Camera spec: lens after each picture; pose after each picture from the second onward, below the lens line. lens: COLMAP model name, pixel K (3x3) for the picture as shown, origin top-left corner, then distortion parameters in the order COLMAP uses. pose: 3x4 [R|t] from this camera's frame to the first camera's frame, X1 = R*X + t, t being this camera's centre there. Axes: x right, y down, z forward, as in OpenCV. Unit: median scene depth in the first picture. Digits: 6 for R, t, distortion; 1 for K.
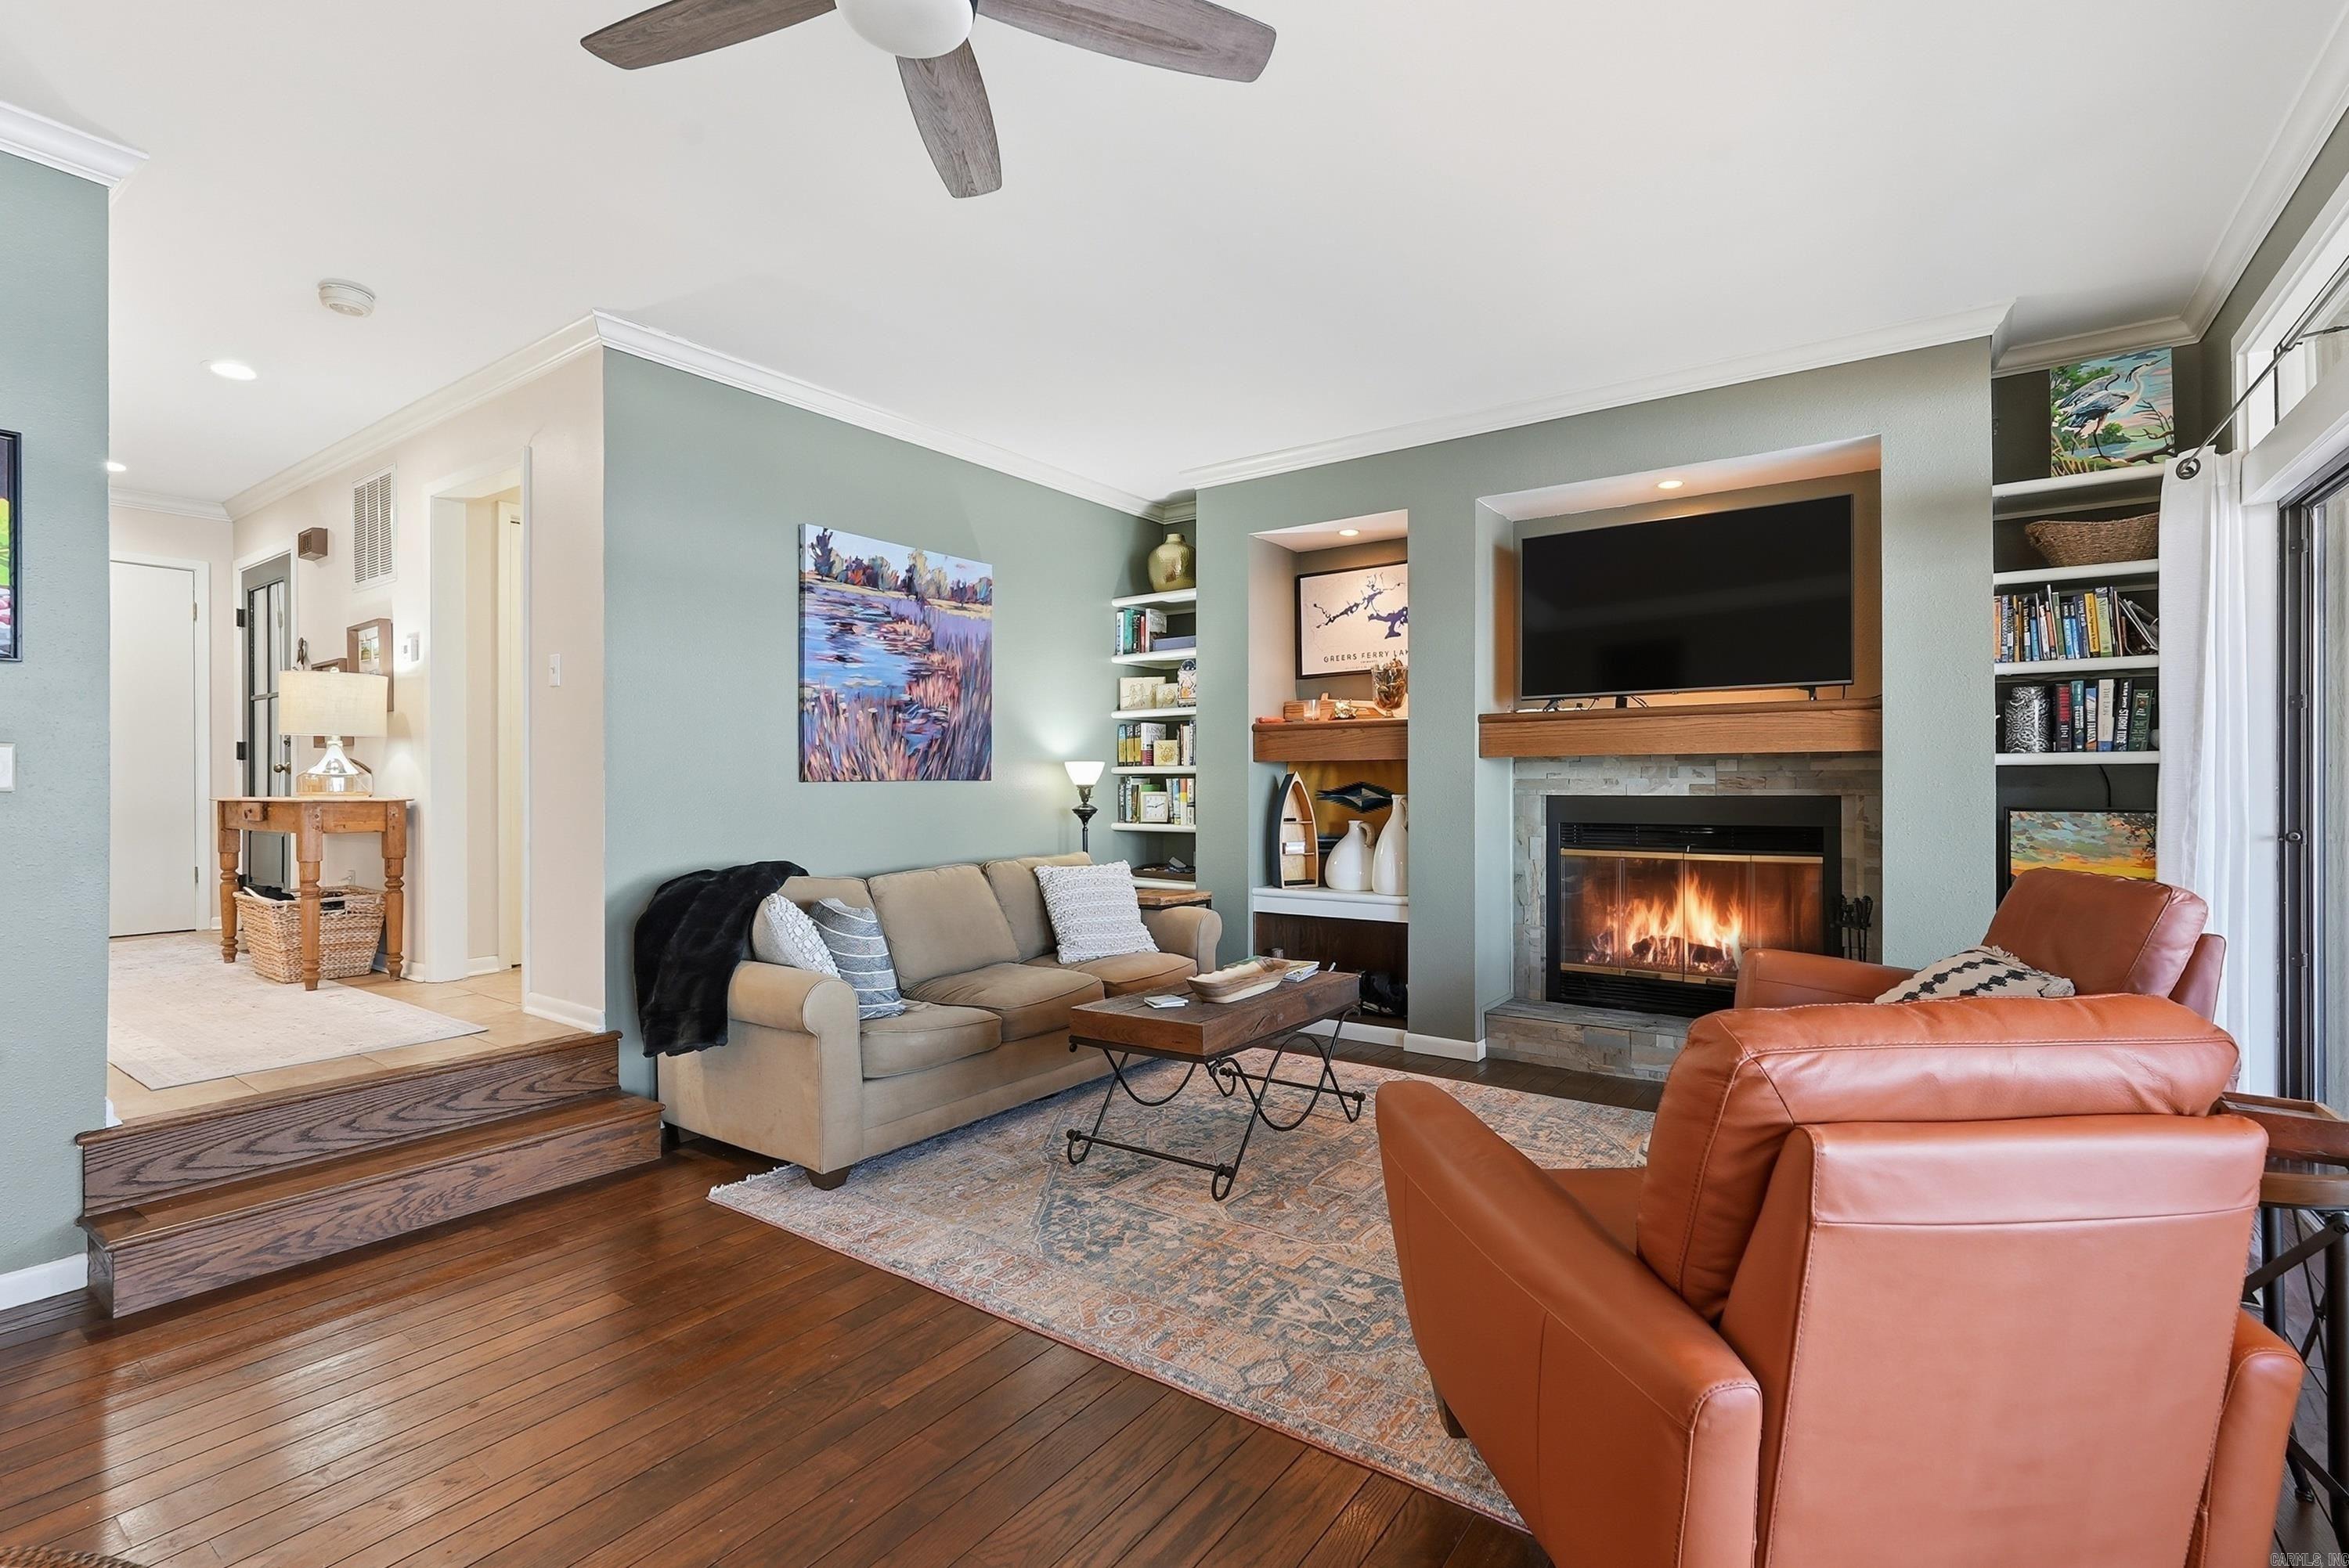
lens RADIAL K [[1060.5, 0, 1168.1], [0, 1060.5, 778.5], [0, 0, 1]] dist [-0.014414, 0.010499]
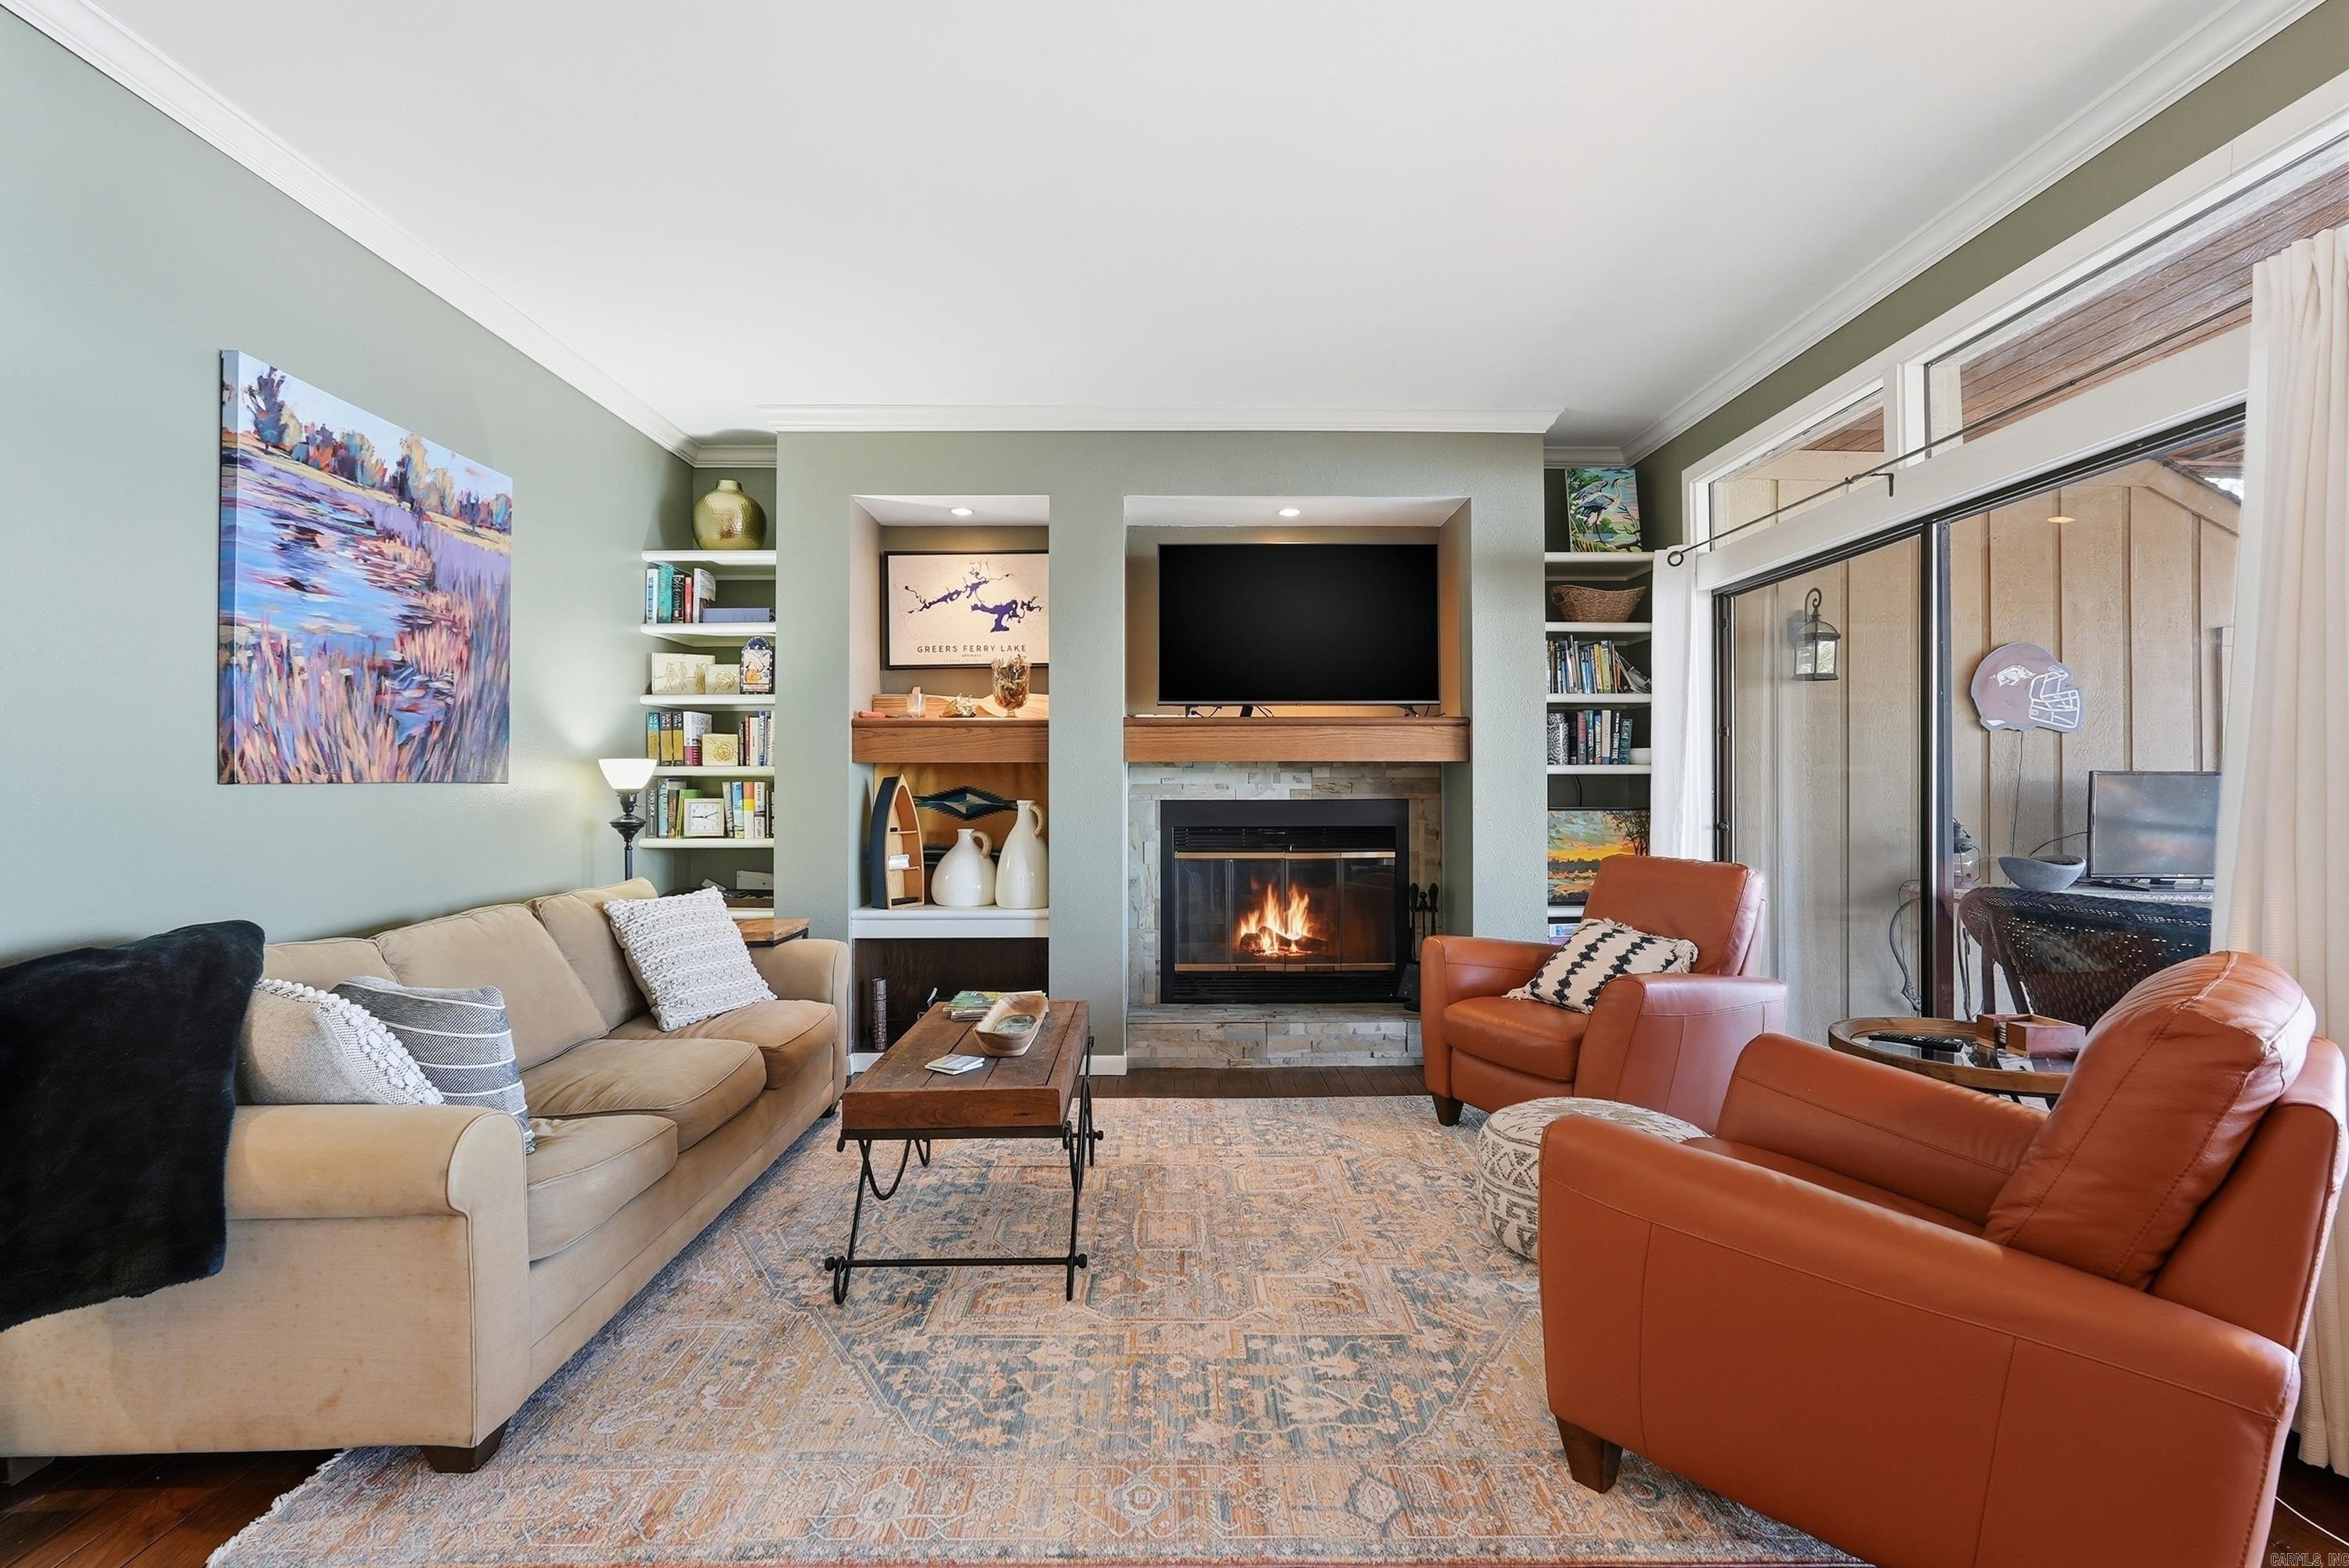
lens RADIAL K [[1041.9, 0, 1165.2], [0, 1041.9, 779.1], [0, 0, 1]] dist [-0.015187, 0.009744]
pose [[0.808094, 0.006418, 0.589019, -0.253980], [-0.003576, 0.999976, -0.005990, 0.001790], [-0.589043, 0.002734, 0.808097, 0.214330]]
